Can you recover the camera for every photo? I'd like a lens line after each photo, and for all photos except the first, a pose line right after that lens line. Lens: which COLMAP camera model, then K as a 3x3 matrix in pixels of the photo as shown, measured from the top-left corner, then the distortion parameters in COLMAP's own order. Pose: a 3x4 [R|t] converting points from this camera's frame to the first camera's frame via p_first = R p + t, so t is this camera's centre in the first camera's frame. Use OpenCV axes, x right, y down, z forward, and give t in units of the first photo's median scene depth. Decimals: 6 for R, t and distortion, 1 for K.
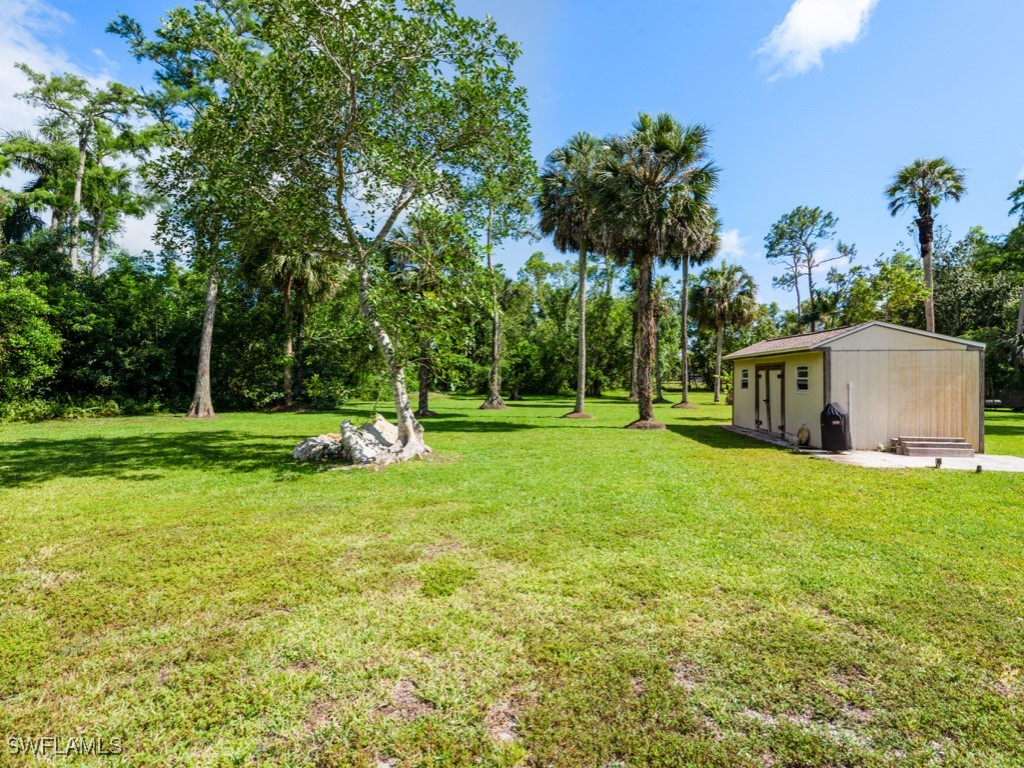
lens RADIAL K [[521.9, 0, 511.0], [0, 521.9, 380.5], [0, 0, 1]] dist [0.000586, -0.000222]
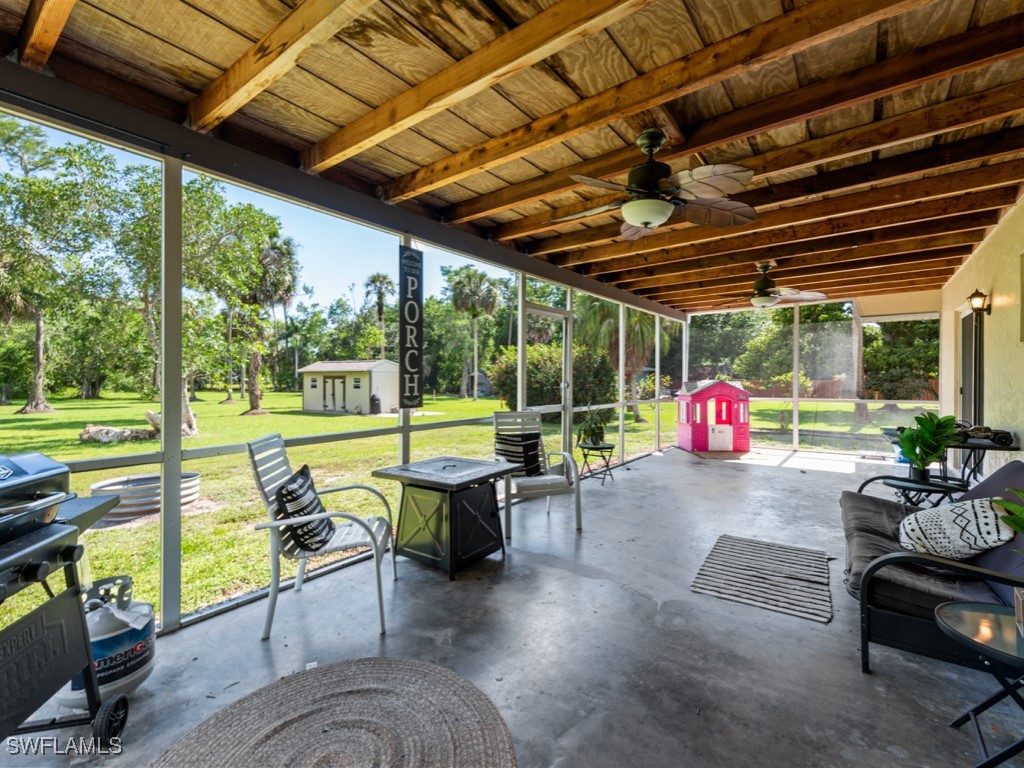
lens RADIAL K [[460.4, 0, 517.6], [0, 460.4, 381.5], [0, 0, 1]] dist [-0.000813, -0.000377]
pose [[0.489937, -0.003784, 0.871750, -0.294107], [0.000455, 0.999992, 0.004085, -0.007432], [-0.871758, -0.001605, 0.489934, -0.196517]]
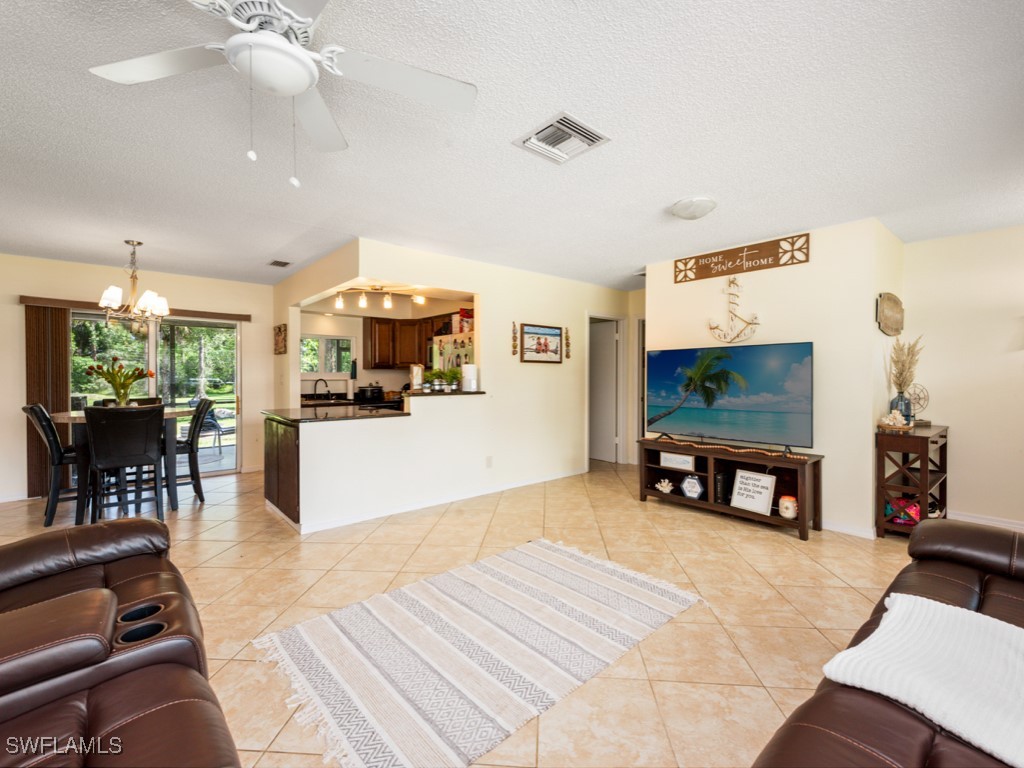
lens RADIAL K [[454.5, 0, 512.4], [0, 454.5, 385.6], [0, 0, 1]] dist [0.013352, -0.001383]
pose [[0.680530, -0.015952, 0.732547, -0.320189], [0.004576, 0.999836, 0.017522, -0.009739], [-0.732706, -0.008572, 0.680491, -0.448176]]
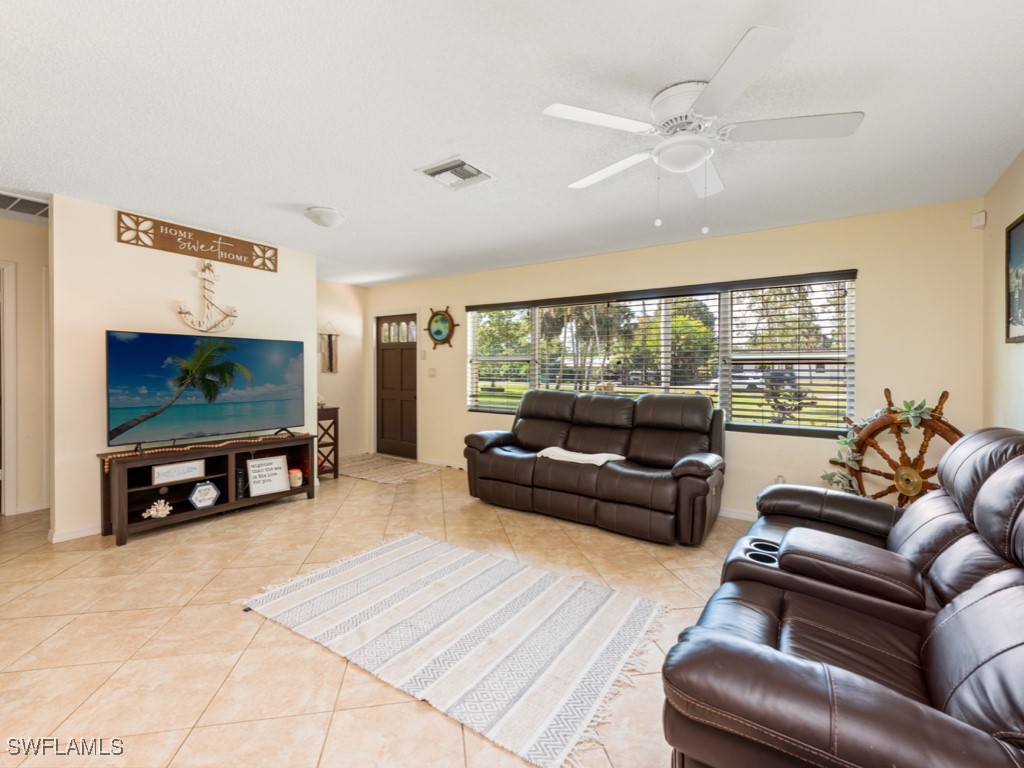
lens RADIAL K [[454.5, 0, 515.8], [0, 454.5, 374.6], [0, 0, 1]] dist [0.013352, -0.001383]
pose [[-0.884594, -0.014893, 0.466124, -0.311127], [-0.009156, 0.999852, 0.014570, -0.010719], [-0.466272, 0.008621, -0.884599, -0.322025]]
